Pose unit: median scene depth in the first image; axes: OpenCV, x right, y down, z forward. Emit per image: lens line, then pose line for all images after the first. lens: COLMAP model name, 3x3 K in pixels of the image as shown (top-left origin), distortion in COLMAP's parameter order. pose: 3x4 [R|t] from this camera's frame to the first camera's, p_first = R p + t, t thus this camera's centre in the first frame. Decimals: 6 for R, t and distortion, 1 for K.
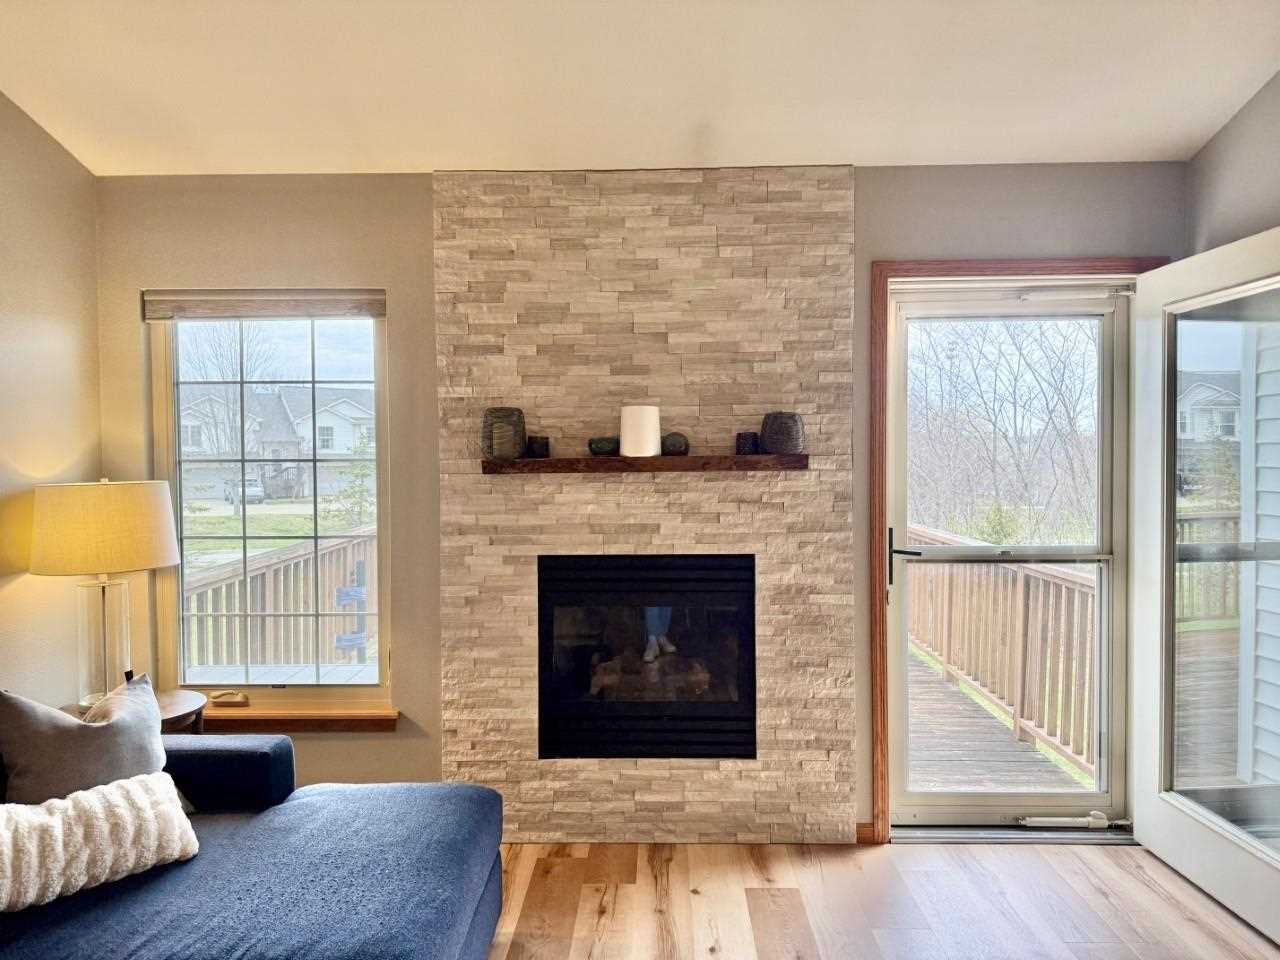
lens RADIAL K [[897.2, 0, 640.0], [0, 897.2, 480.0], [0, 0, 1]] dist [0.136560, -0.234421]
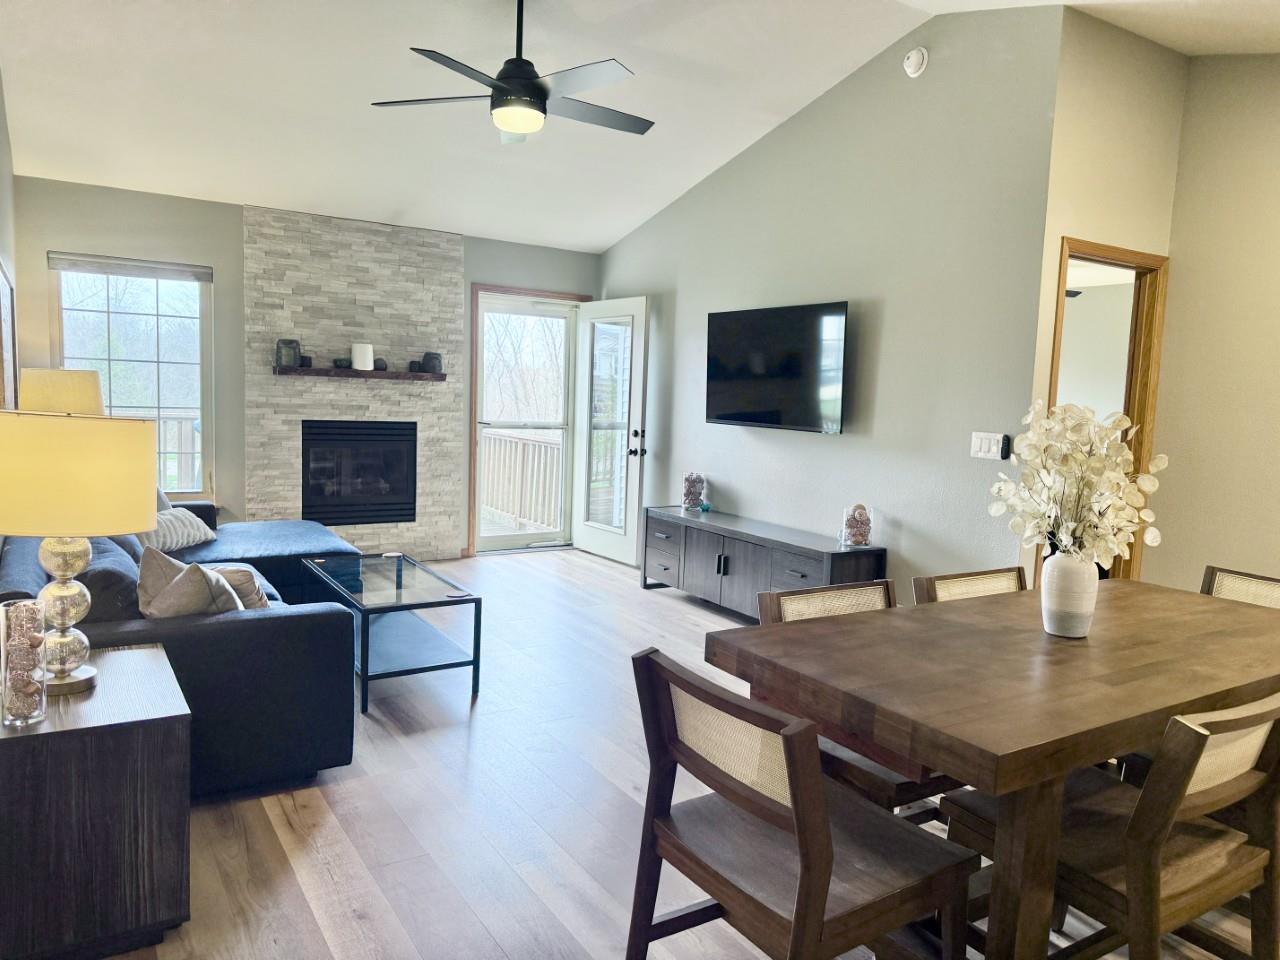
lens RADIAL K [[897.2, 0, 640.0], [0, 897.2, 480.0], [0, 0, 1]] dist [0.136560, -0.234421]
pose [[0.829826, -0.016166, 0.557789, -0.592372], [-0.027922, 0.997125, 0.070439, 0.055481], [-0.557324, -0.074027, 0.826989, -0.970673]]
